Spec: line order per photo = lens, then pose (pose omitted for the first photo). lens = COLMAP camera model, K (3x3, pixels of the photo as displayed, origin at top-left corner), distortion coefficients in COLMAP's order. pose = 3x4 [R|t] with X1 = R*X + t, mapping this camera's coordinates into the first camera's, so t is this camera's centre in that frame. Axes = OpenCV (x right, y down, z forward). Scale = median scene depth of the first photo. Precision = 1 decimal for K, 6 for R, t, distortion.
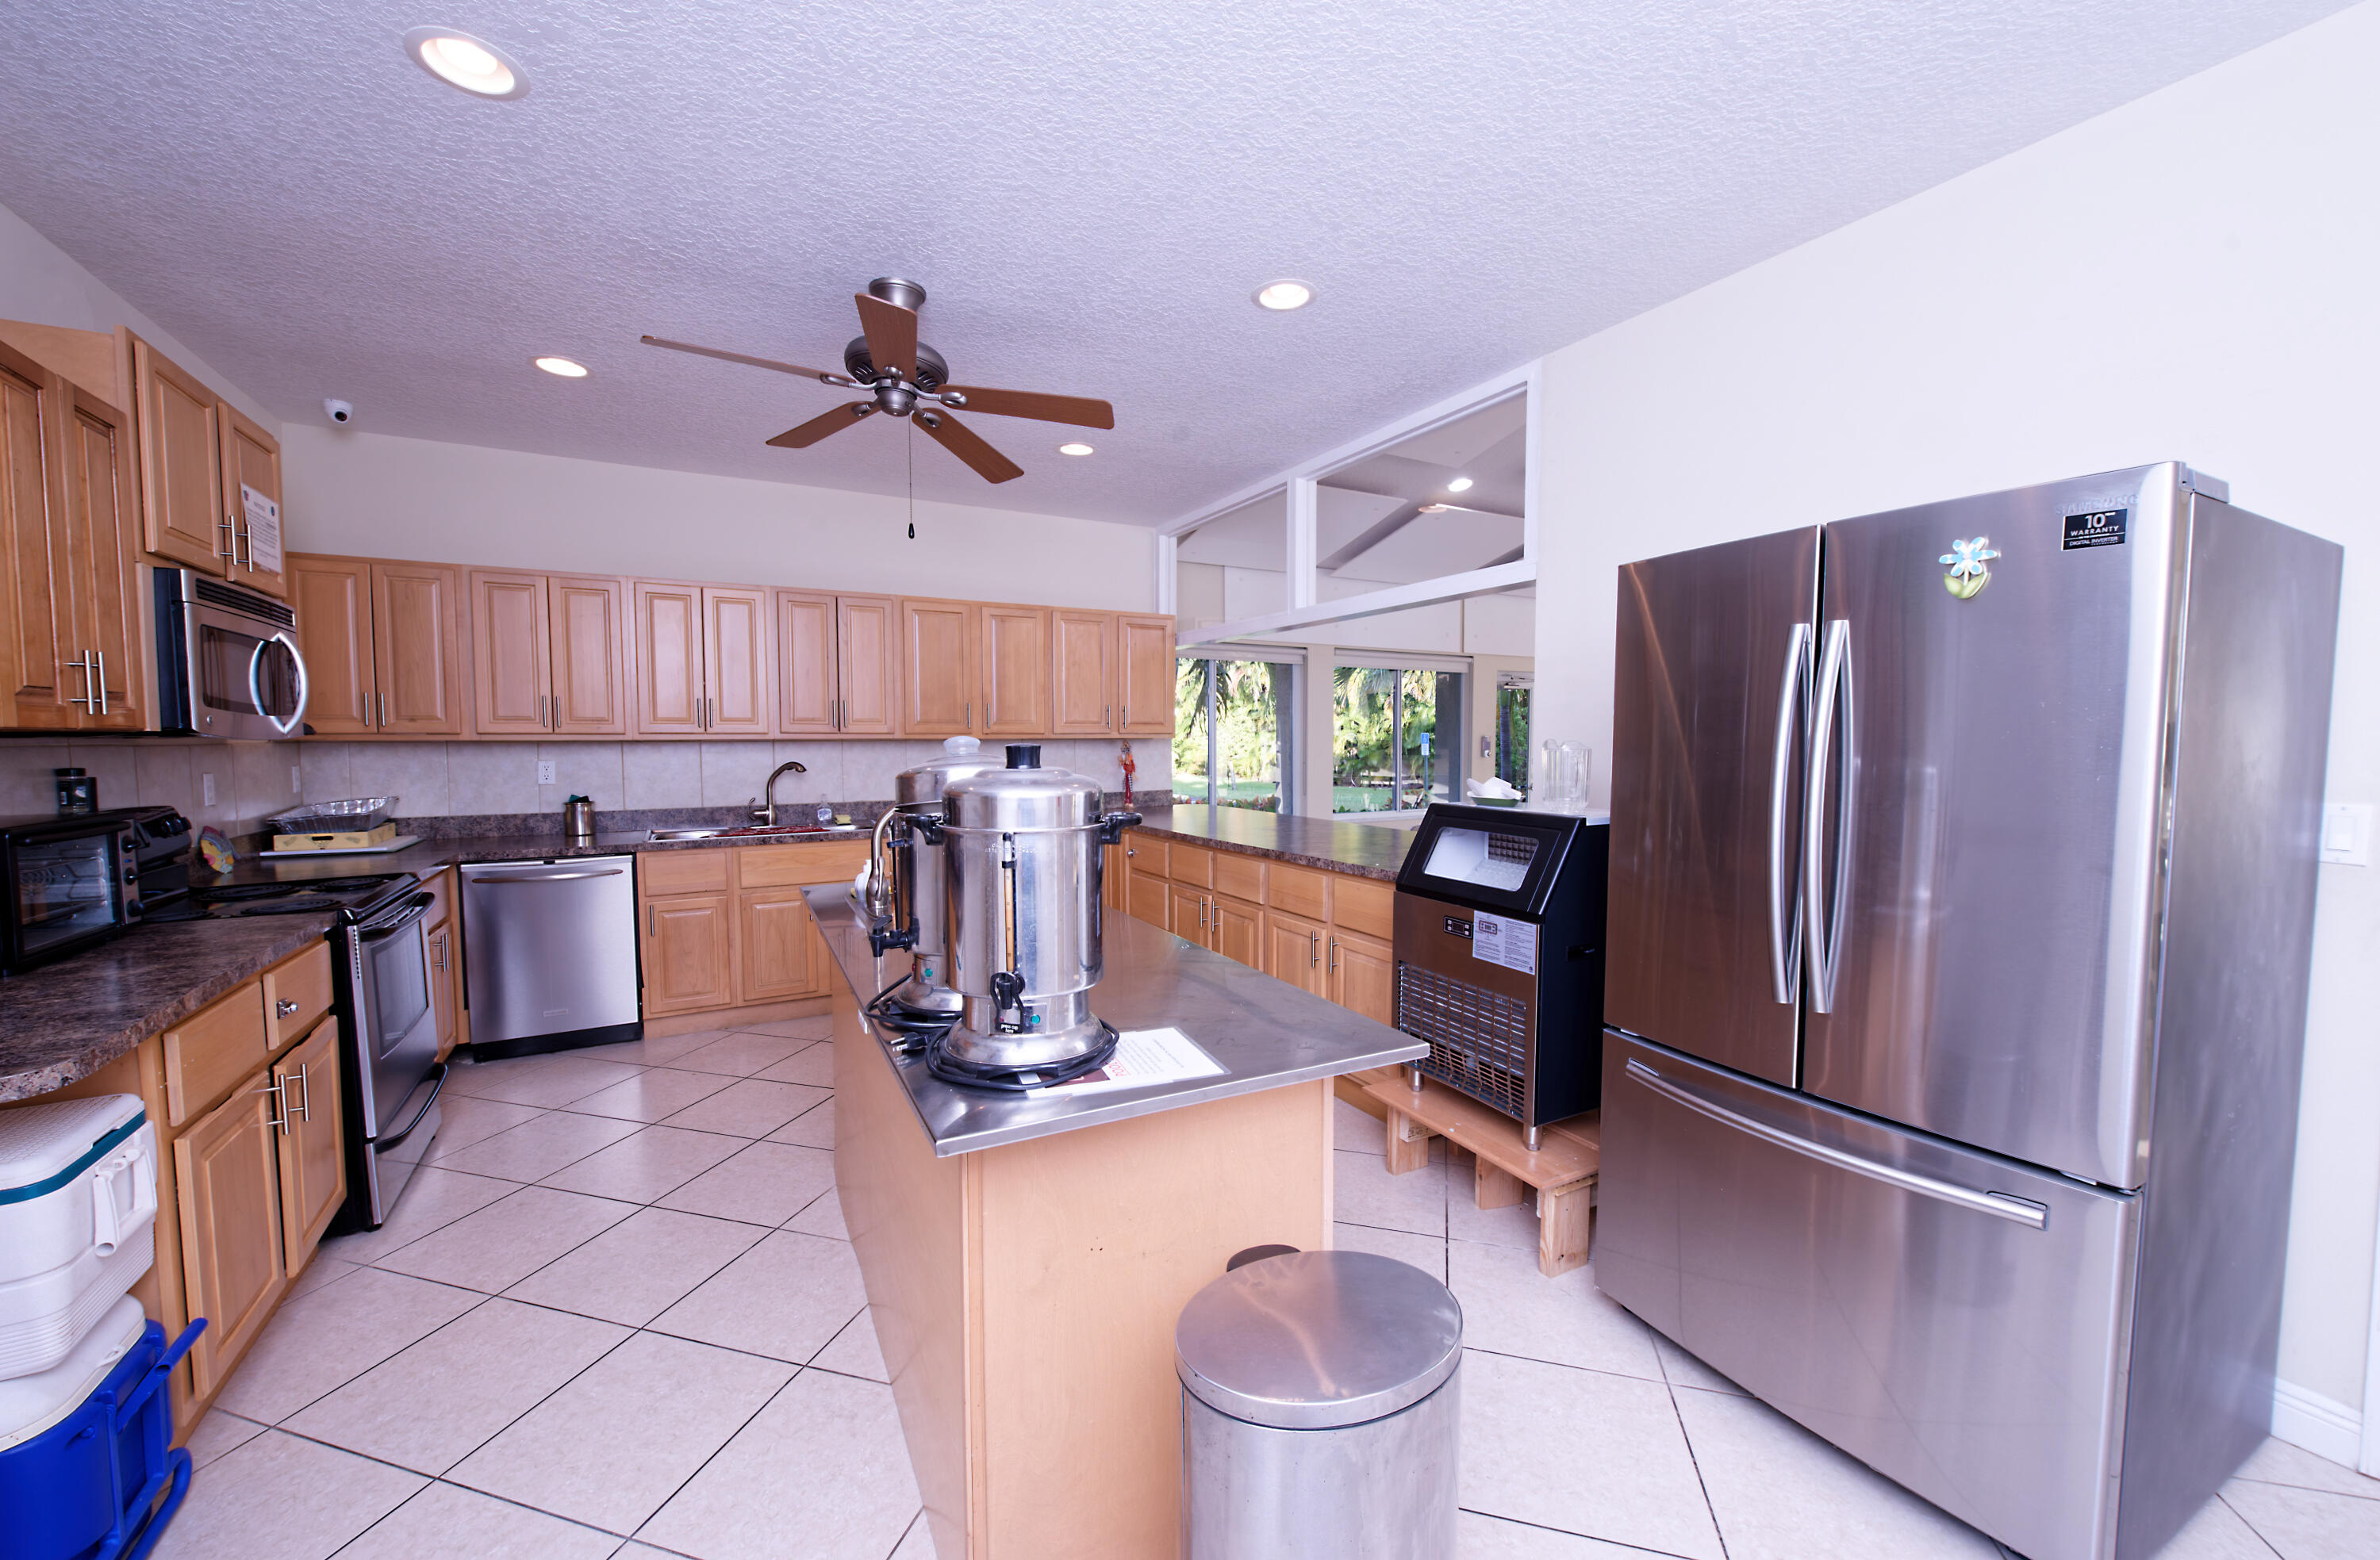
lens RADIAL K [[908.5, 0, 1182.5], [0, 908.5, 793.4], [0, 0, 1]] dist [-0.003951, -0.000832]
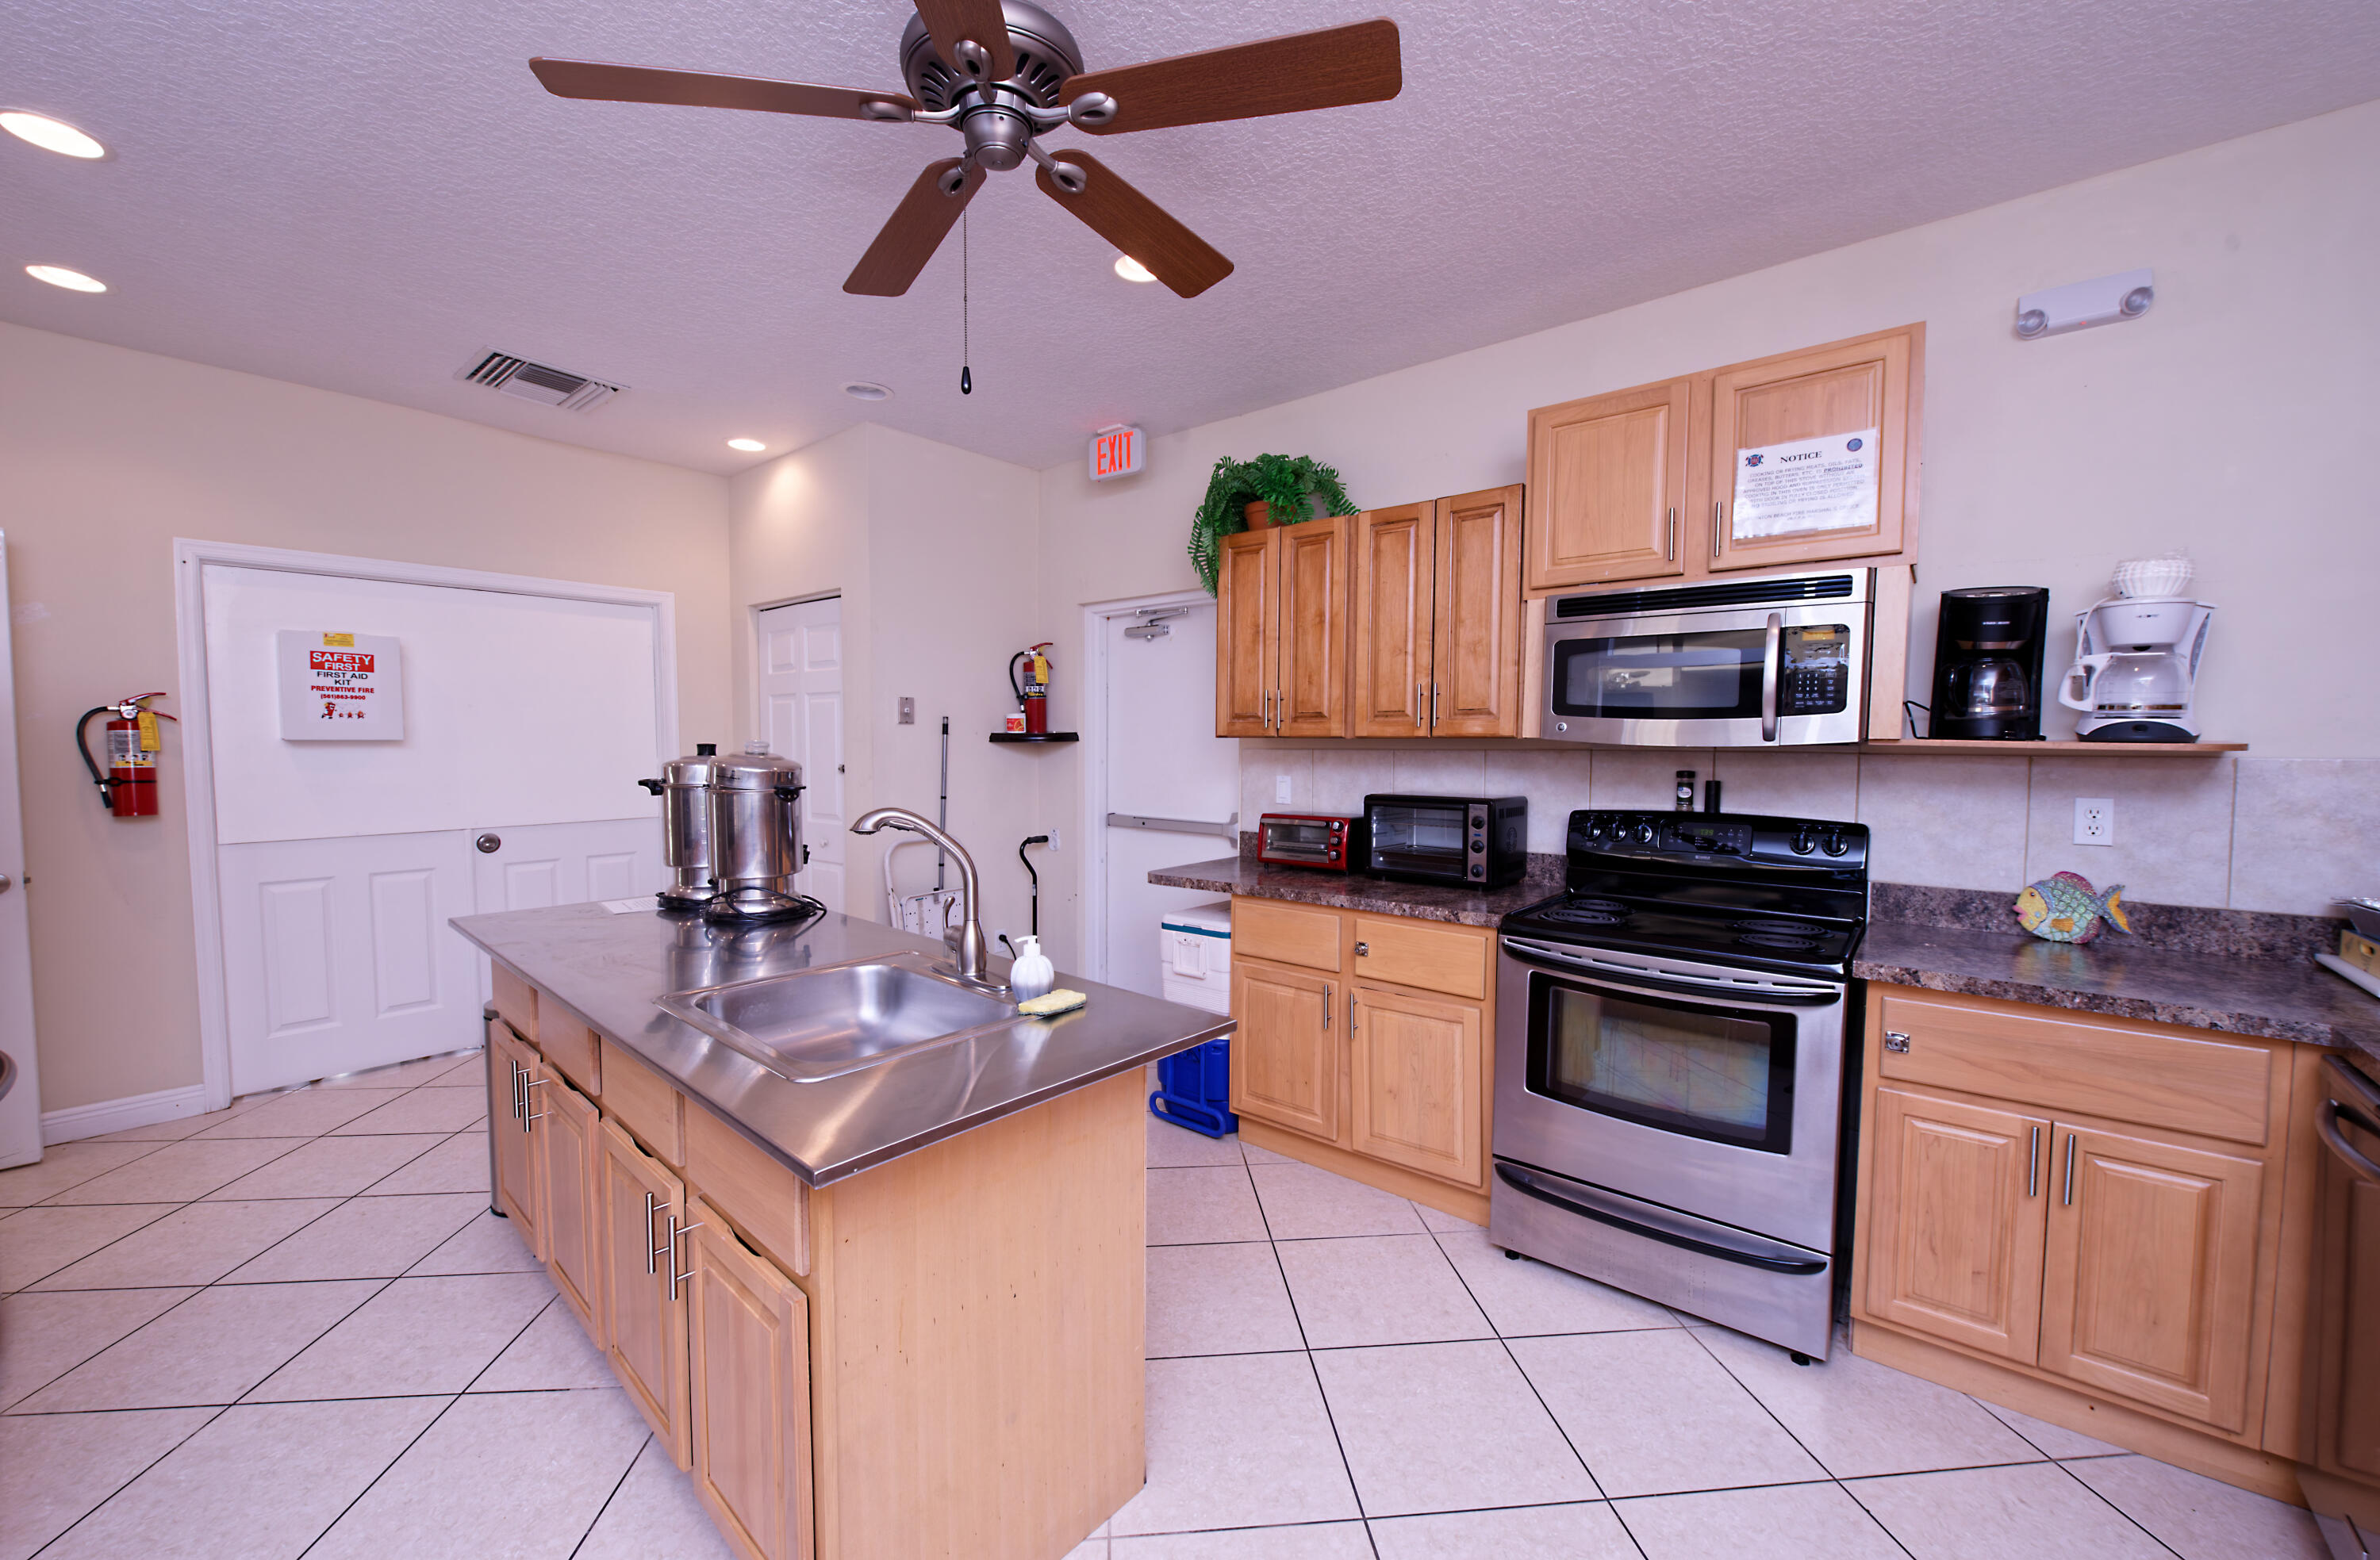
lens RADIAL K [[908.5, 0, 1188.4], [0, 908.5, 788.0], [0, 0, 1]] dist [-0.003951, -0.000832]
pose [[-0.928043, 0.017009, -0.372084, -0.142219], [-0.023981, 0.994156, 0.105259, -0.064626], [0.371700, 0.106608, -0.922211, 1.021350]]
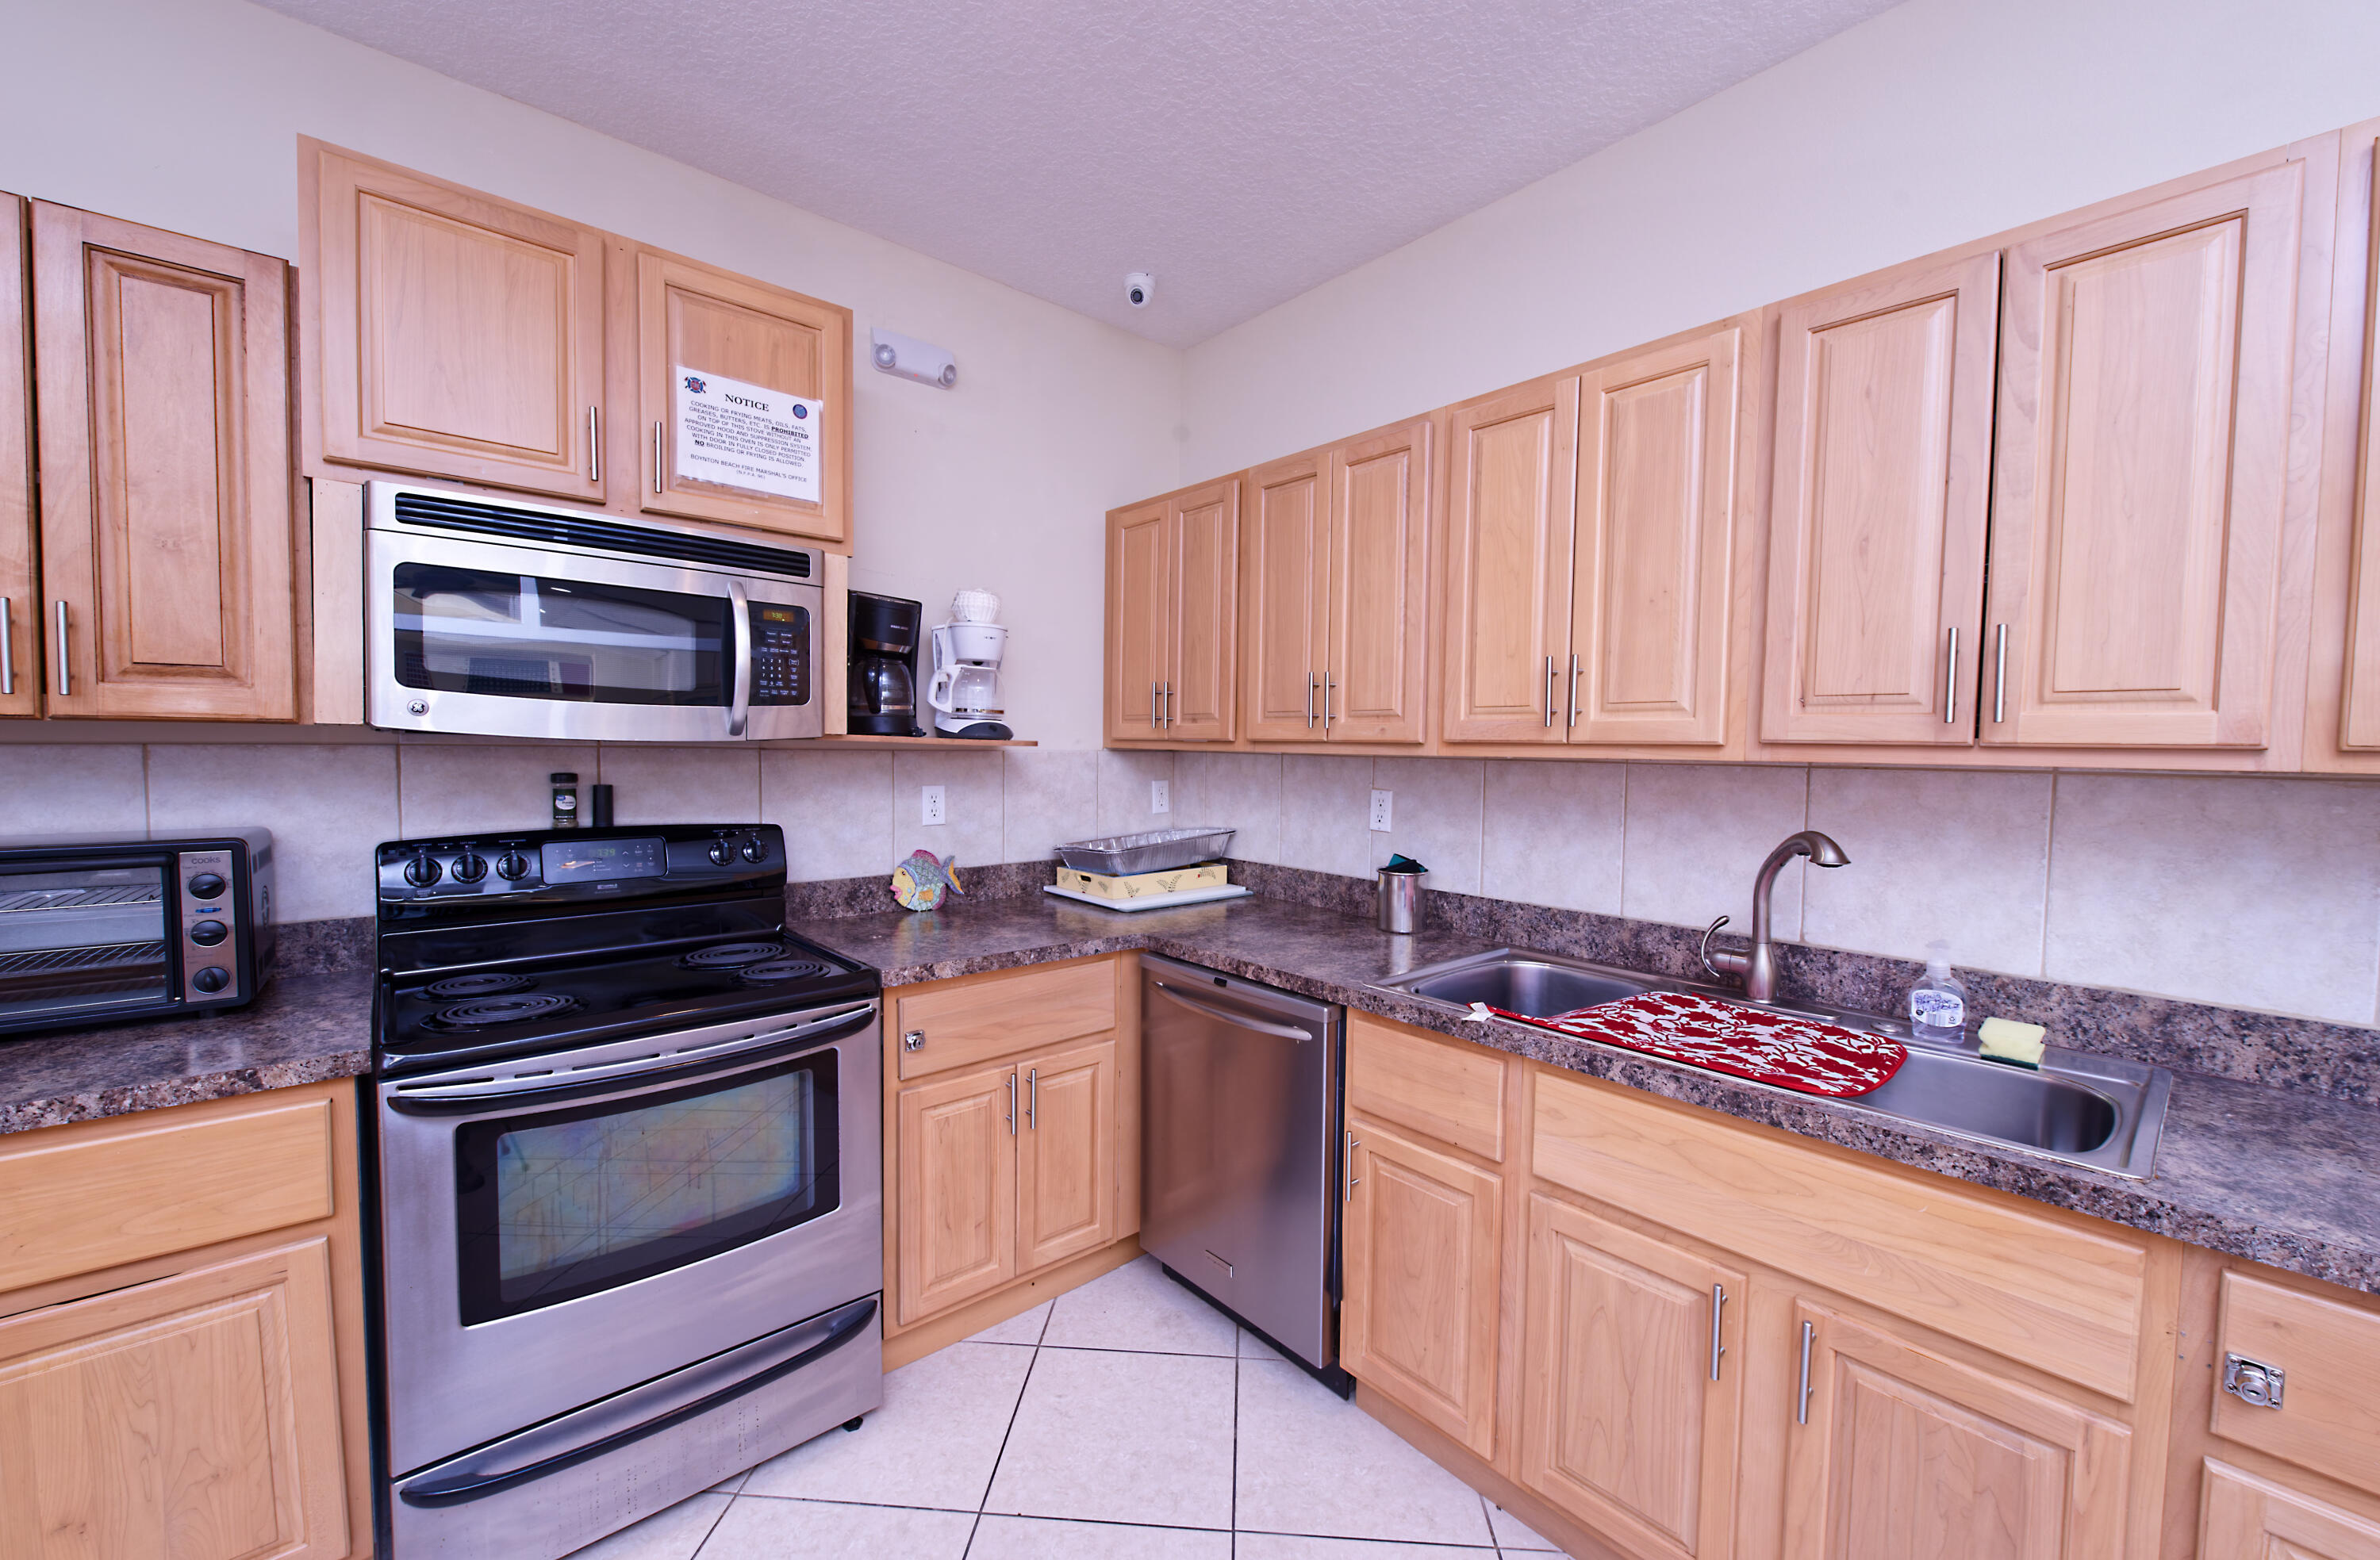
lens RADIAL K [[907.2, 0, 1193.5], [0, 907.2, 786.7], [0, 0, 1]] dist [-0.010313, -0.000187]
pose [[0.221975, 0.050980, -0.973719, -0.176060], [-0.071683, 0.996783, 0.035846, -0.050896], [0.972414, 0.061842, 0.224915, 0.775698]]
